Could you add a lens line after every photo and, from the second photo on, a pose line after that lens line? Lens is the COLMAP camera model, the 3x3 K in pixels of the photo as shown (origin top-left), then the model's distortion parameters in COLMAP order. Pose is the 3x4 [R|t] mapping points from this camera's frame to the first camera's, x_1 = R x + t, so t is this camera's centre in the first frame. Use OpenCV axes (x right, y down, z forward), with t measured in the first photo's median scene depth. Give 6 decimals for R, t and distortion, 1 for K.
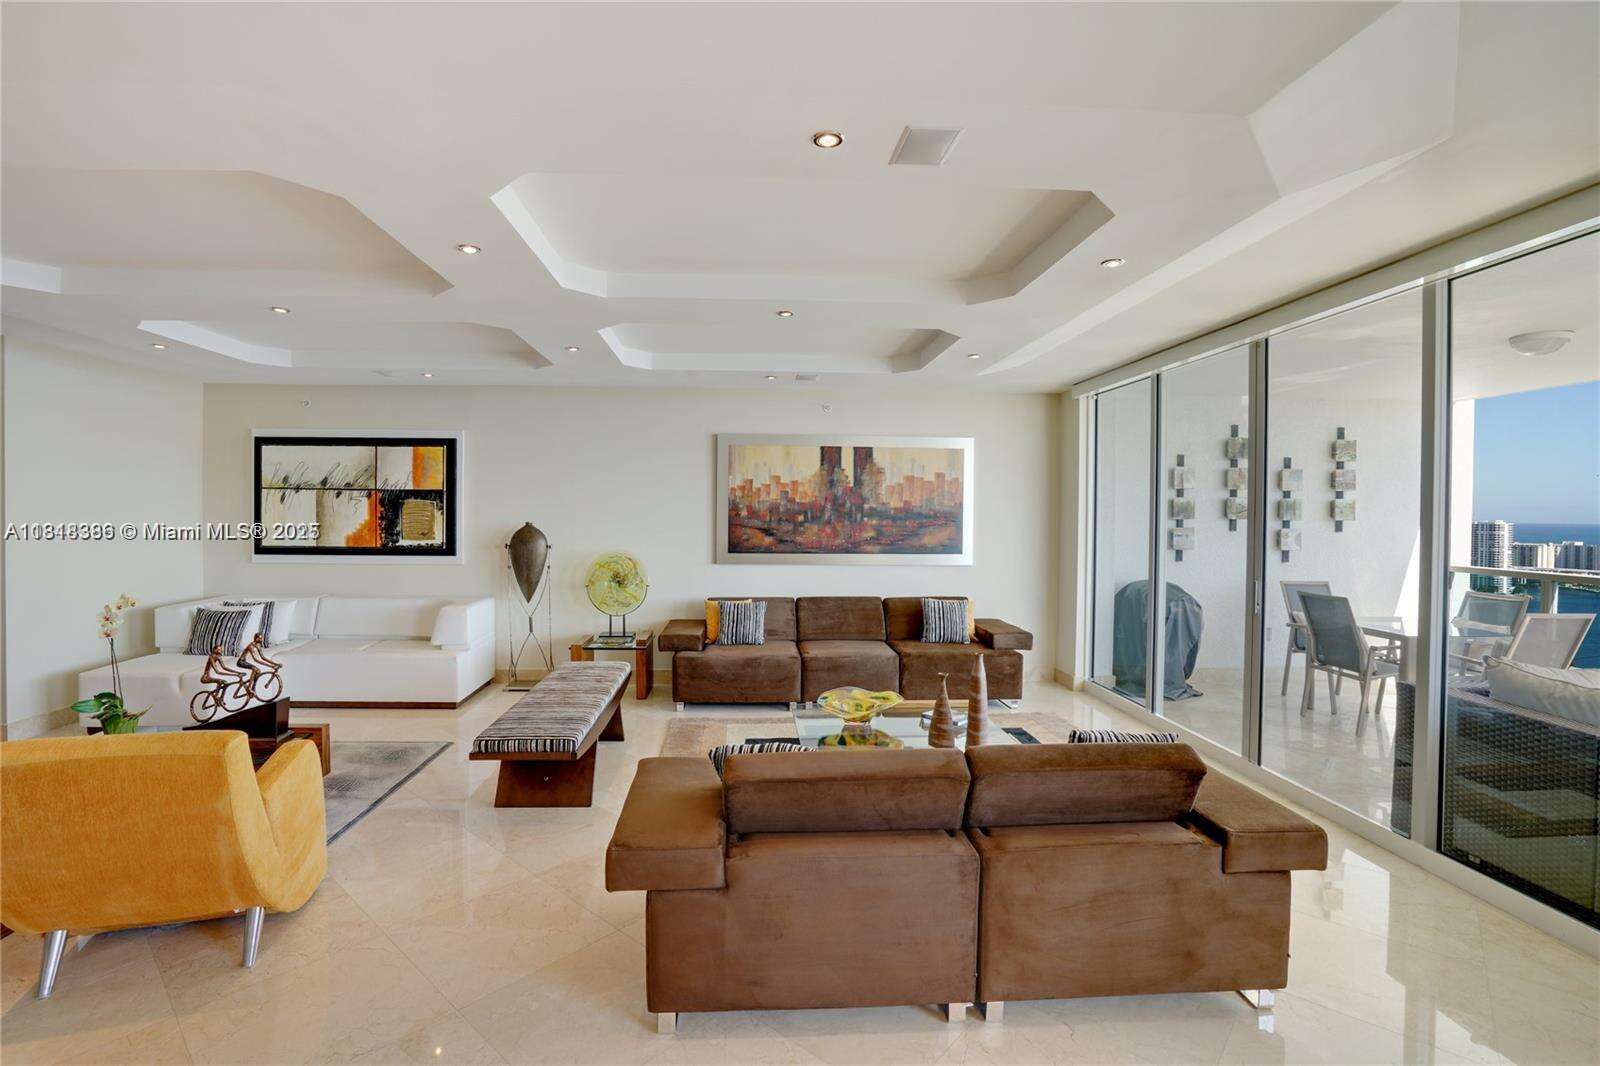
lens RADIAL K [[763.0, 0, 790.8], [0, 763.0, 513.3], [0, 0, 1]] dist [0.003833, 0.000354]
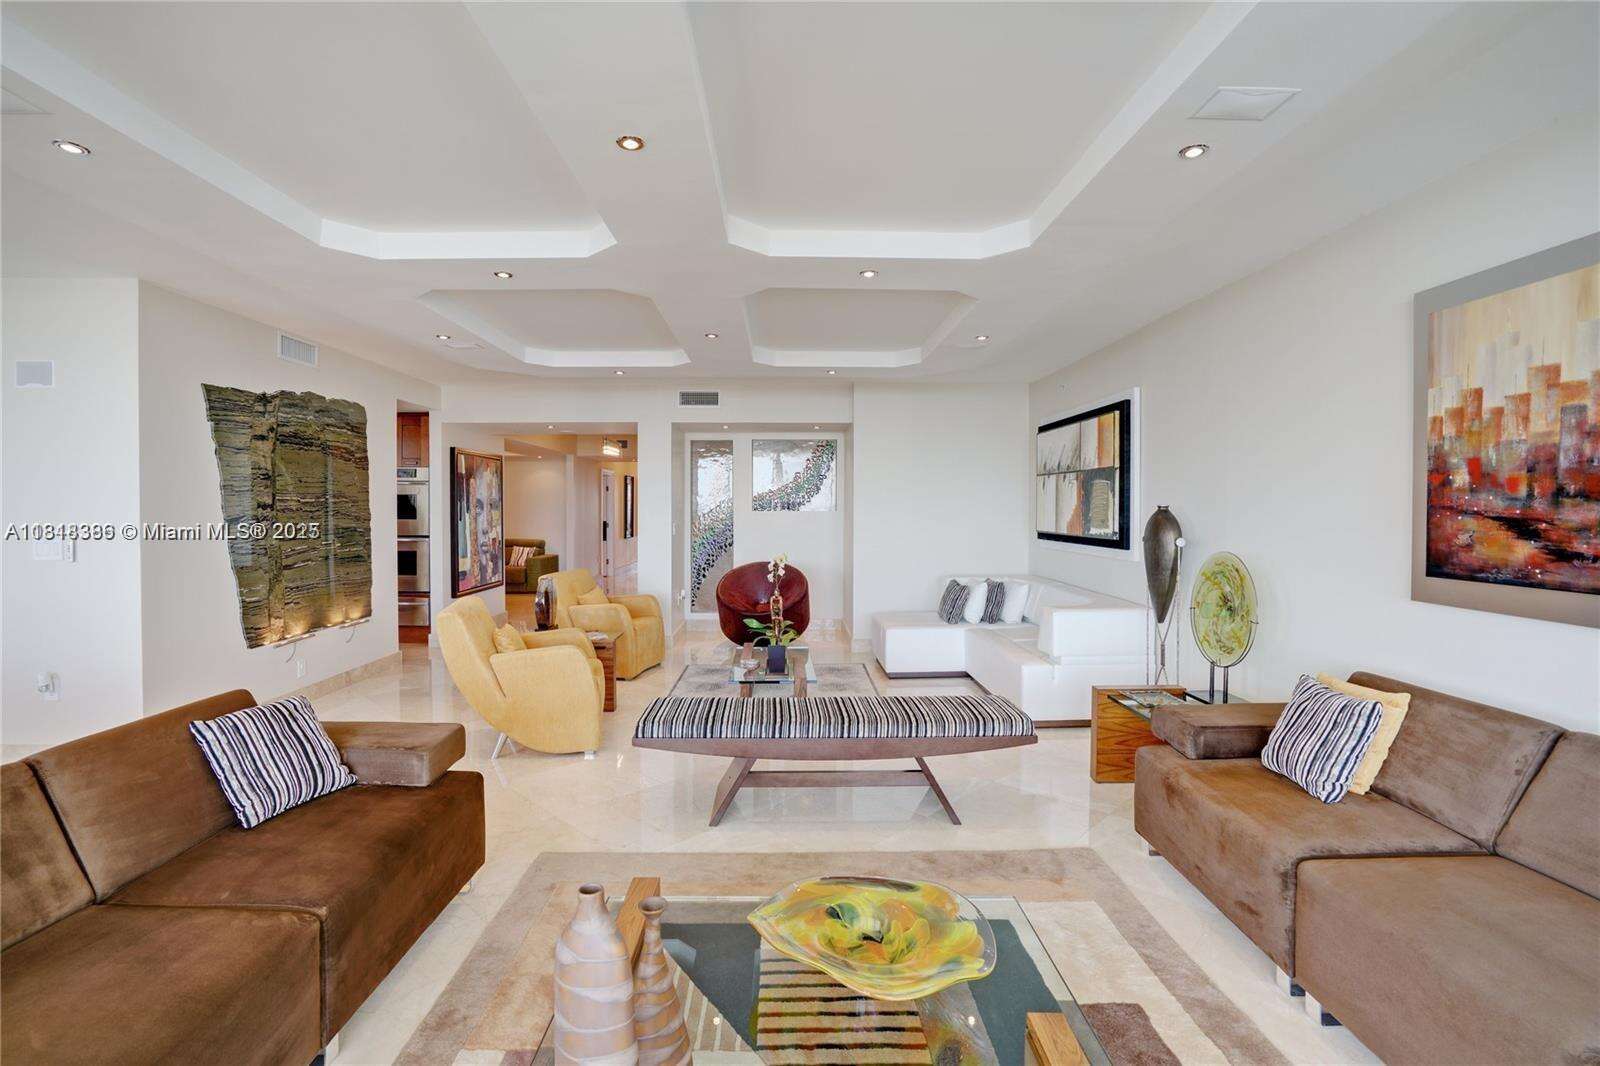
lens RADIAL K [[763.0, 0, 790.8], [0, 763.0, 513.3], [0, 0, 1]] dist [0.003833, 0.000354]
pose [[-0.059258, -0.001164, -0.998242, 0.350632], [-0.009668, 0.999953, -0.000592, 0.021427], [0.998196, 0.009616, -0.059266, 0.680660]]
